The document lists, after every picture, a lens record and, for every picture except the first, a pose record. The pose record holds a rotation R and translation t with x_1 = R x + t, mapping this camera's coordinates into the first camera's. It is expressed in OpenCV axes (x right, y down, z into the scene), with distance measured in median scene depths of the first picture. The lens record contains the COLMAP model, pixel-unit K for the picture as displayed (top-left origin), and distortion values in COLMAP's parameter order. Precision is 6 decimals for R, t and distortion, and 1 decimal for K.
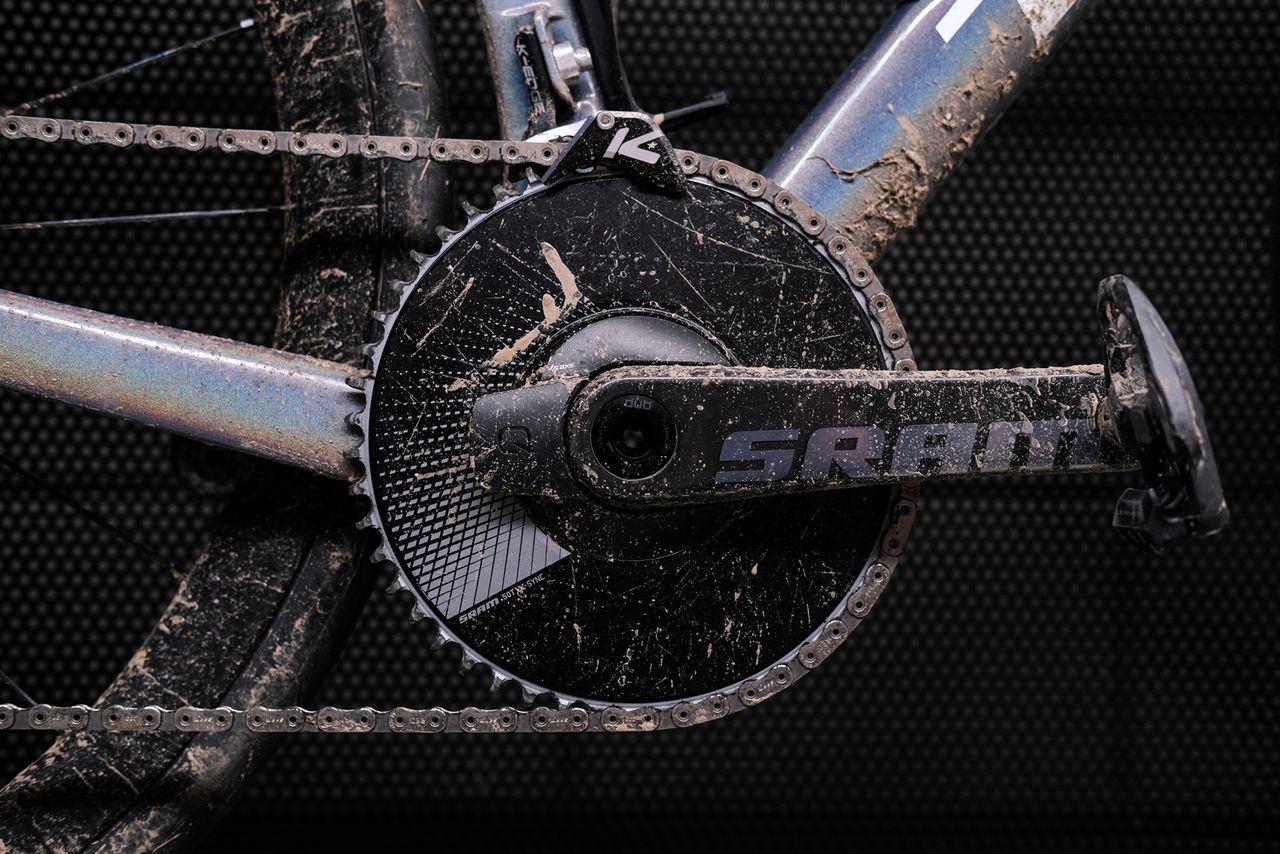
lens RADIAL K [[1995.0, 0, 645.4], [0, 1995.0, 425.0], [0, 0, 1]] dist [0.091536, 0.000000]
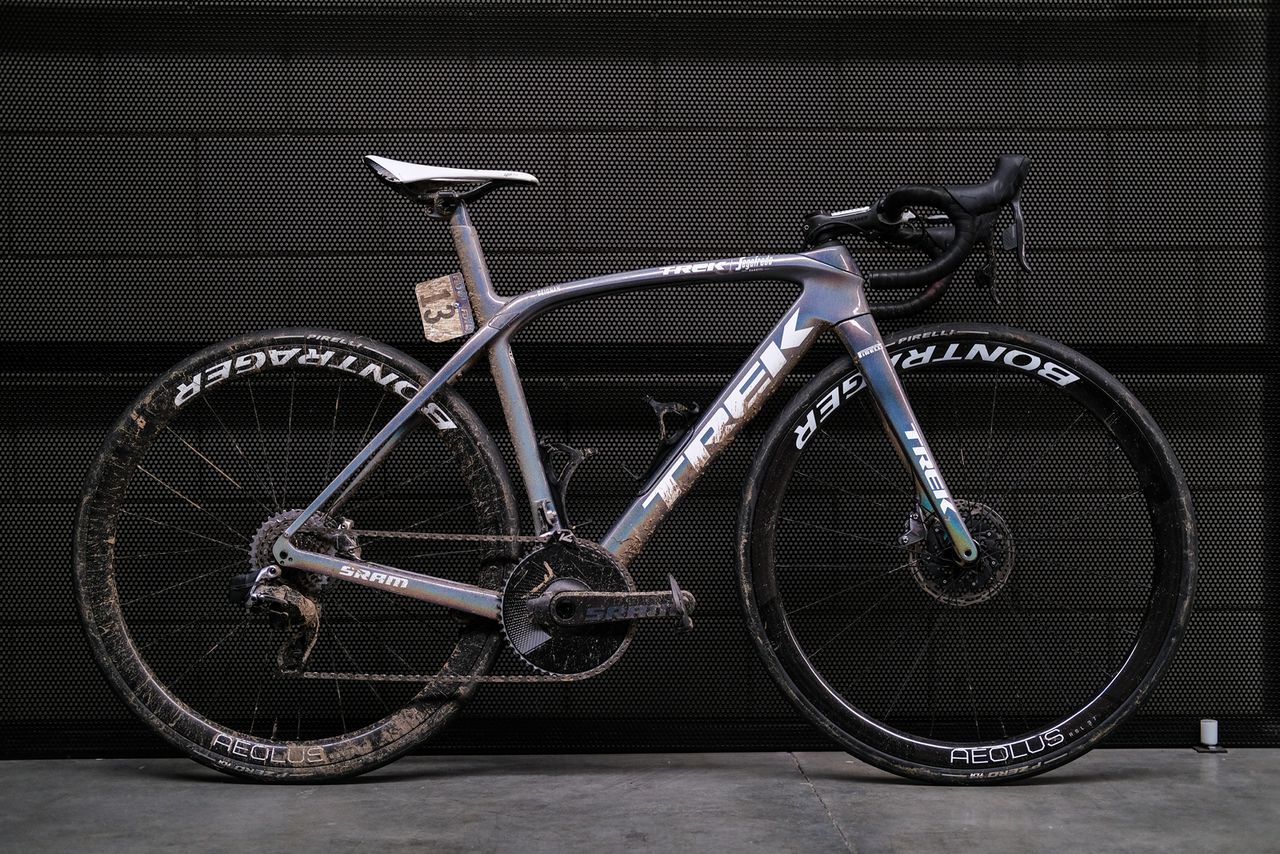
lens RADIAL K [[1995.0, 0, 636.0], [0, 1995.0, 427.6], [0, 0, 1]] dist [0.091536, 0.000000]
pose [[0.997283, -0.017739, -0.071500, 0.433554], [0.015751, 0.999476, -0.028265, -0.246648], [0.071964, 0.027062, 0.997040, -3.072934]]
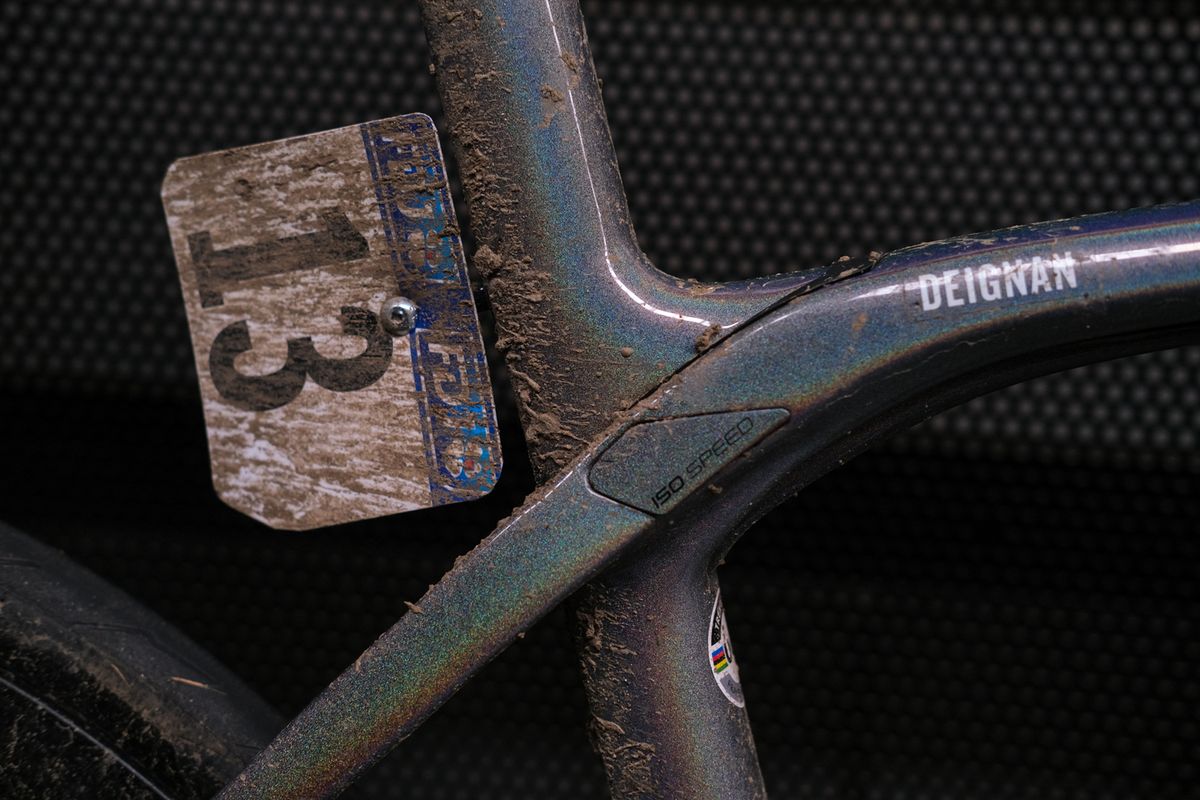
lens RADIAL K [[1870.3, 0, 601.0], [0, 1870.3, 400.5], [0, 0, 1]] dist [0.091536, 0.000000]
pose [[0.986798, 0.059126, -0.150776, -0.072150], [-0.036851, 0.988529, 0.146465, -0.693827], [0.157706, -0.138975, 0.977658, 0.453033]]
